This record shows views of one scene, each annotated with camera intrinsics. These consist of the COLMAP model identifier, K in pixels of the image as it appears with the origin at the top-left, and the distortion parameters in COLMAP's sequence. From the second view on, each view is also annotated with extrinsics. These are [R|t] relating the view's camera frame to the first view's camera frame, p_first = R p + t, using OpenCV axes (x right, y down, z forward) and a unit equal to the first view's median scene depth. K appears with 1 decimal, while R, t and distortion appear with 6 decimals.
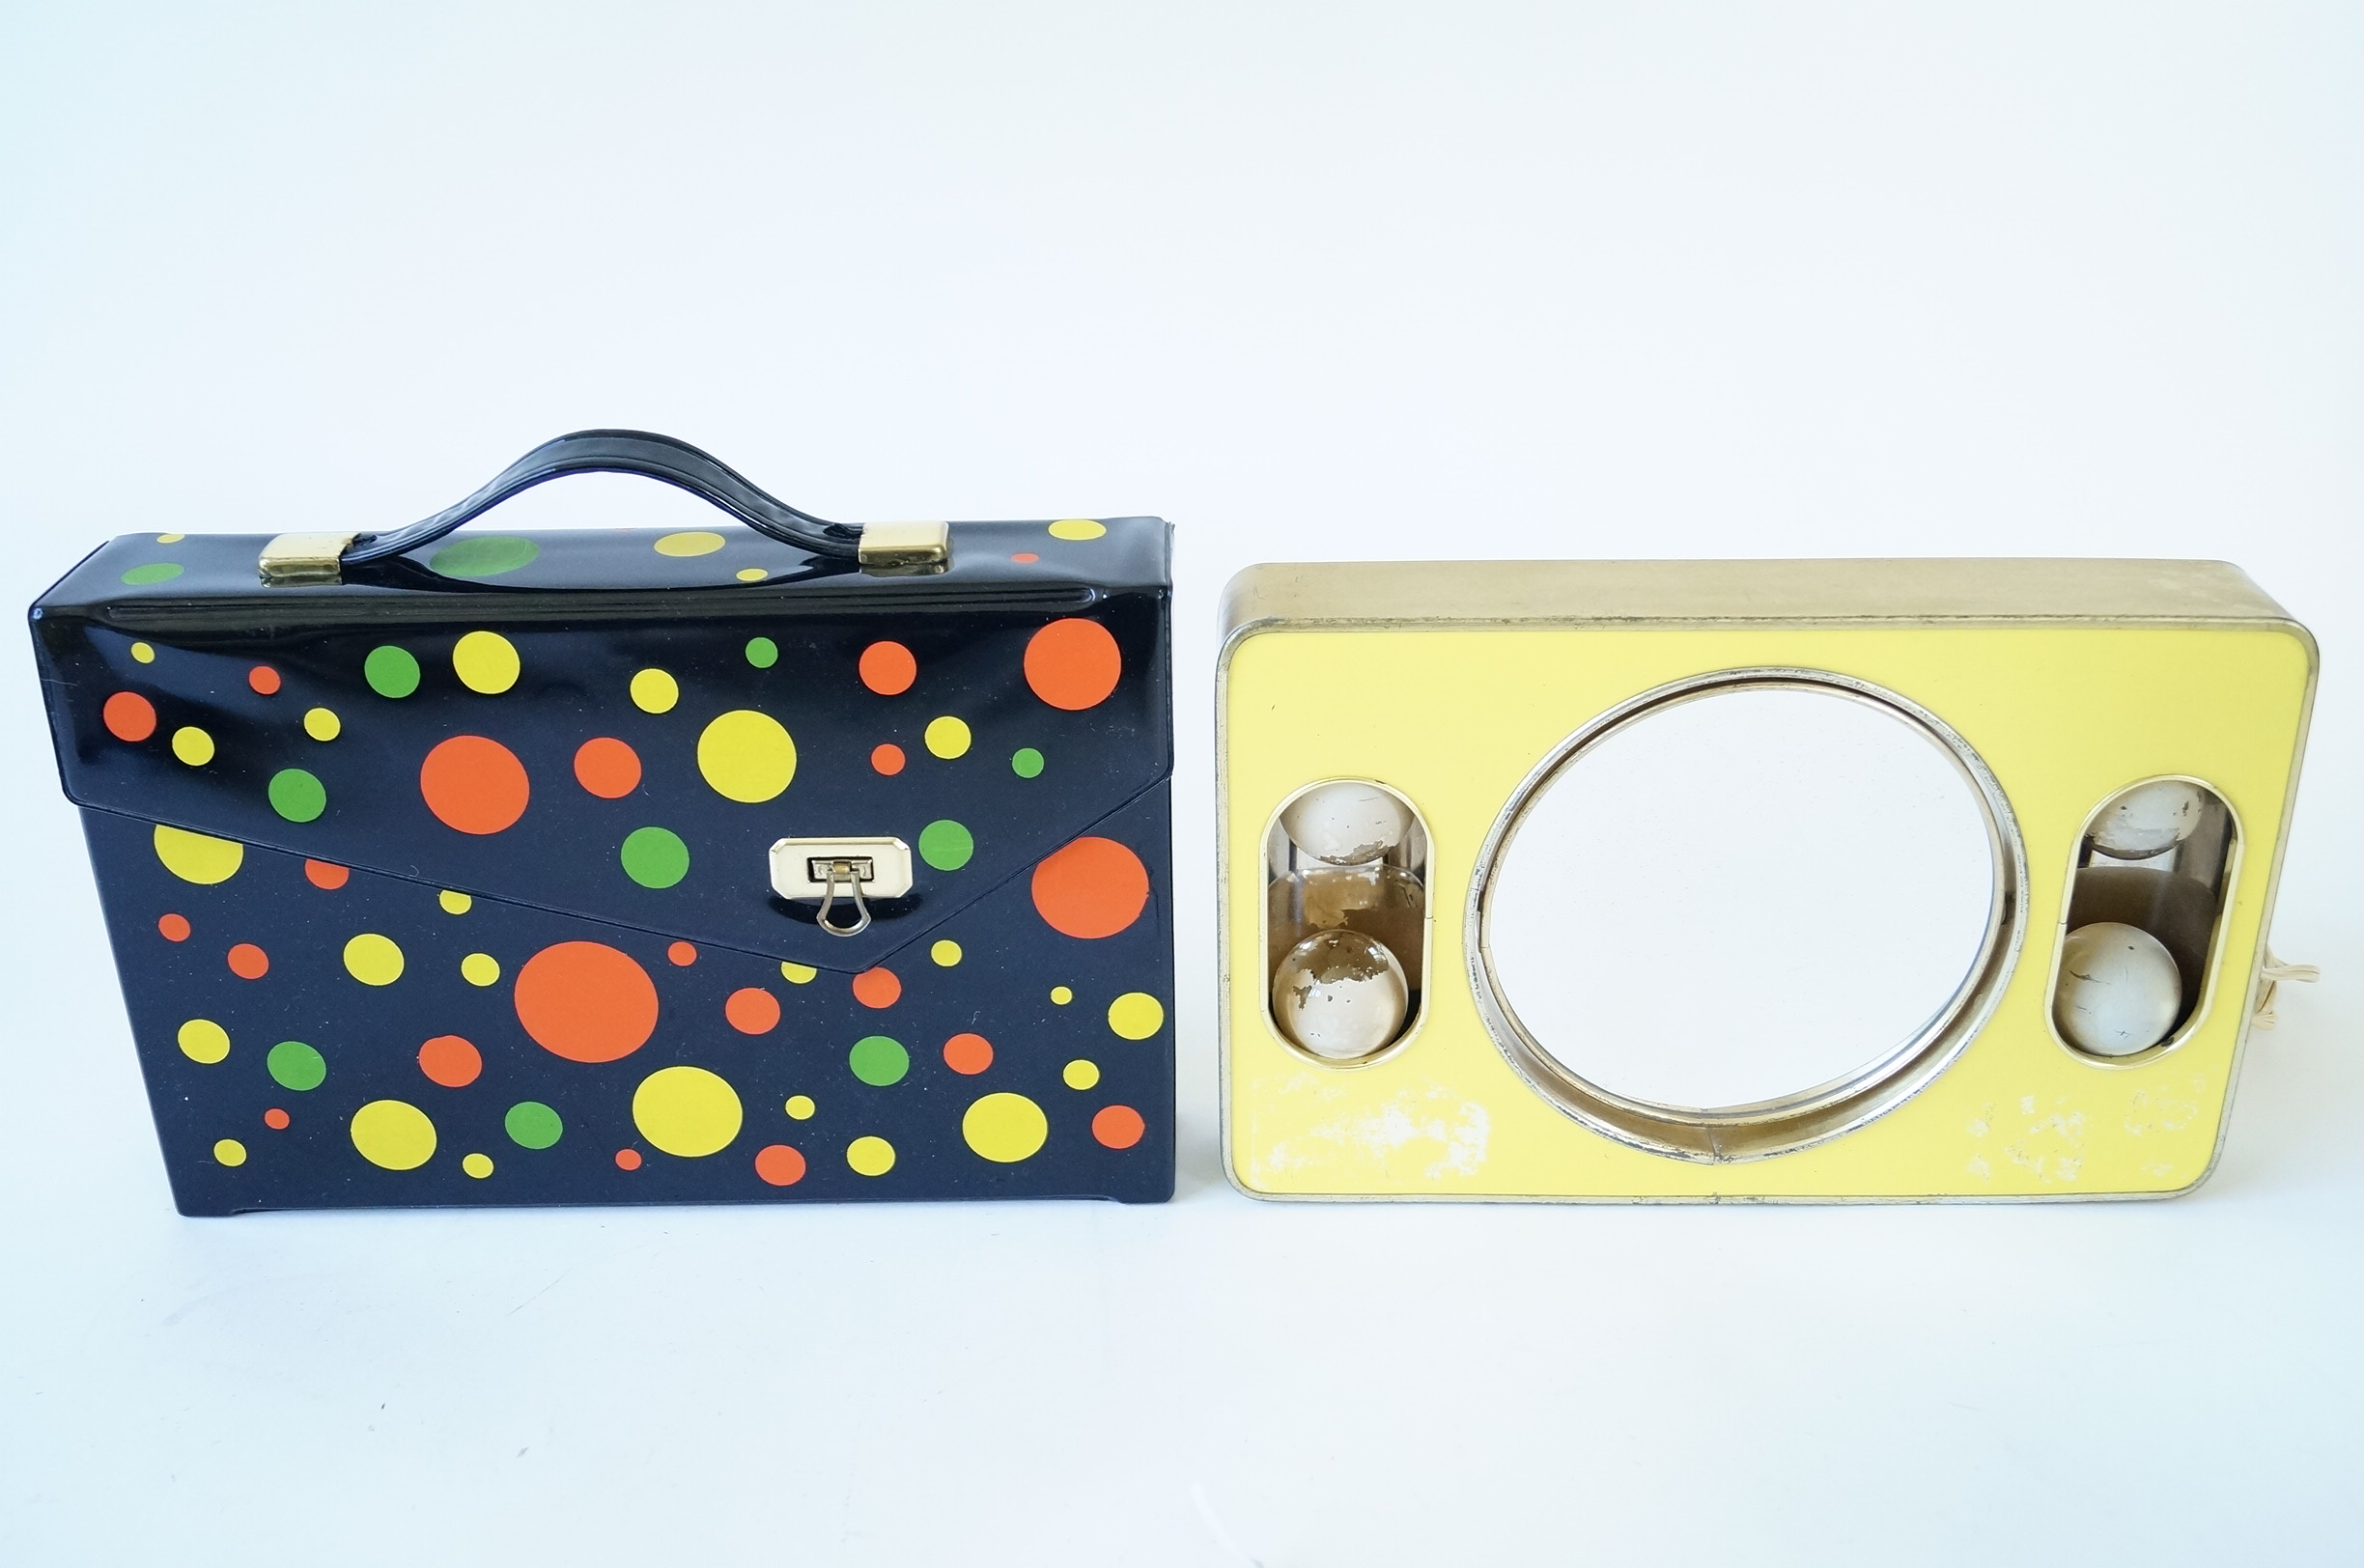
lens RADIAL K [[2407.3, 0, 1182.0], [0, 2407.3, 784.0], [0, 0, 1]] dist [-0.055499, 0.002224]
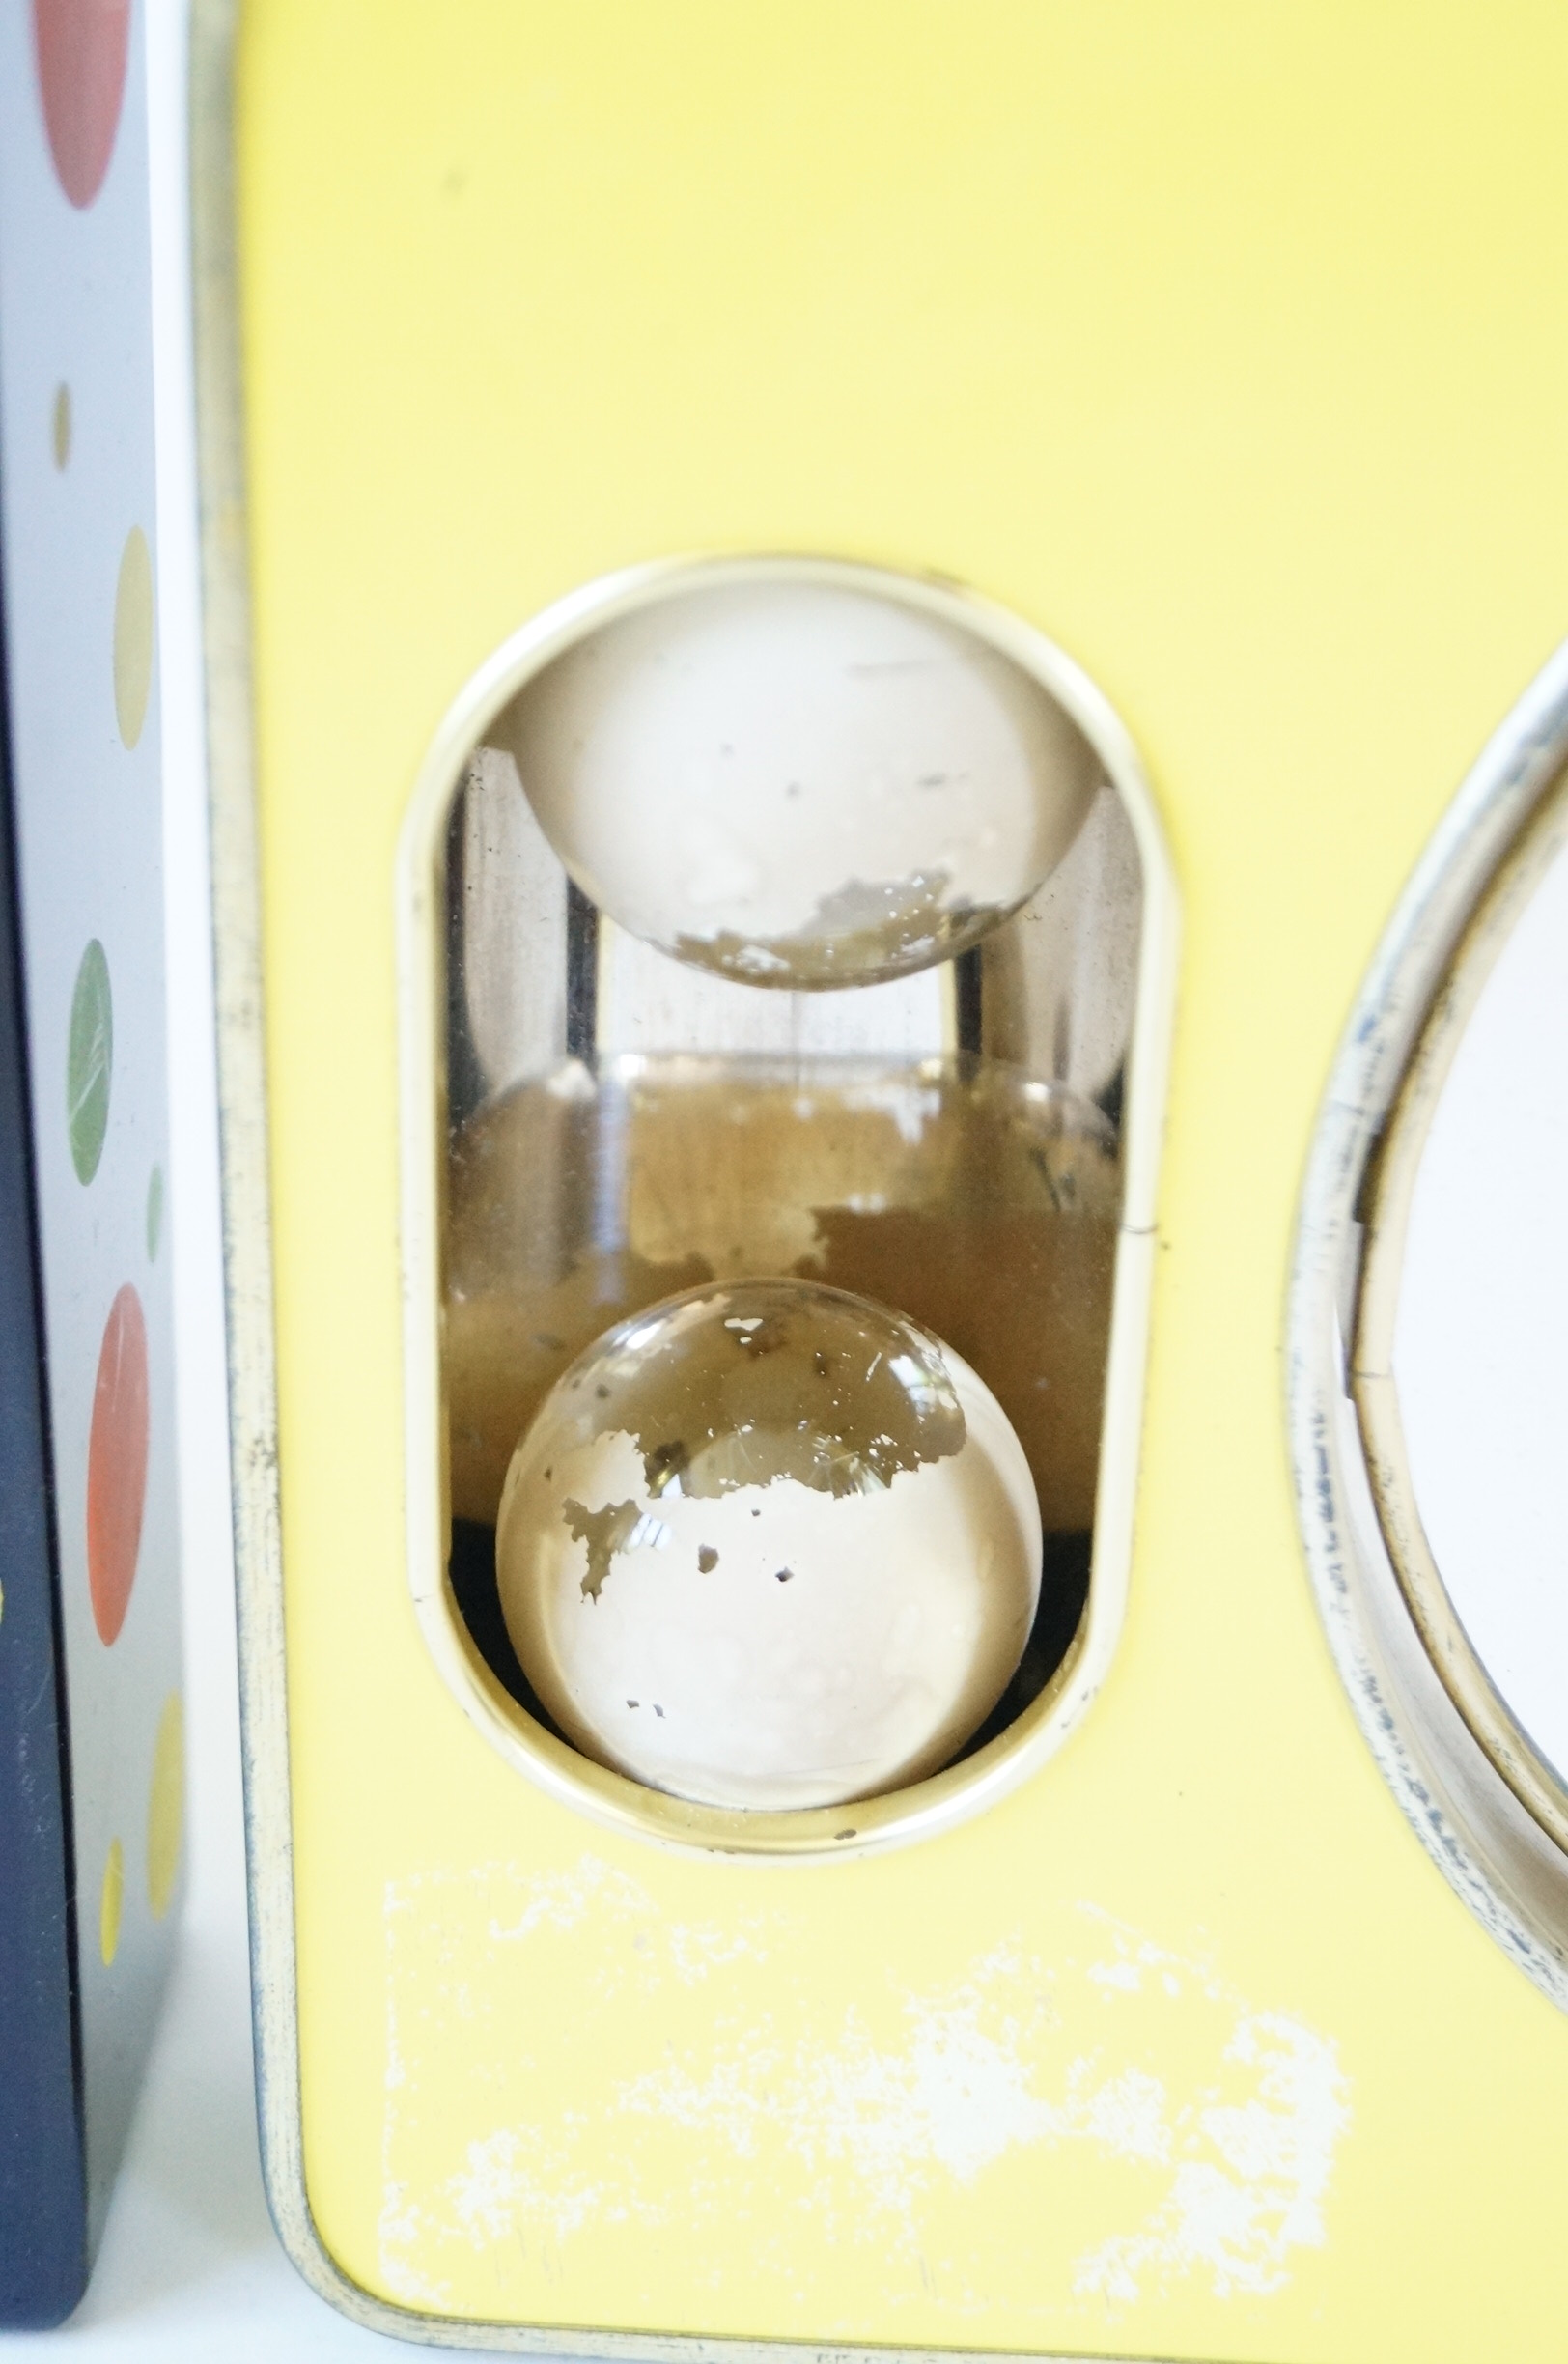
lens RADIAL K [[3838.7, 0, 784.0], [0, 3838.7, 1182.0], [0, 0, 1]] dist [-0.023379, 0.040525]
pose [[0.998777, 0.049262, 0.004152, 0.065485], [-0.049286, 0.998768, 0.005803, 0.049243], [-0.003861, -0.006001, 0.999975, 0.620111]]
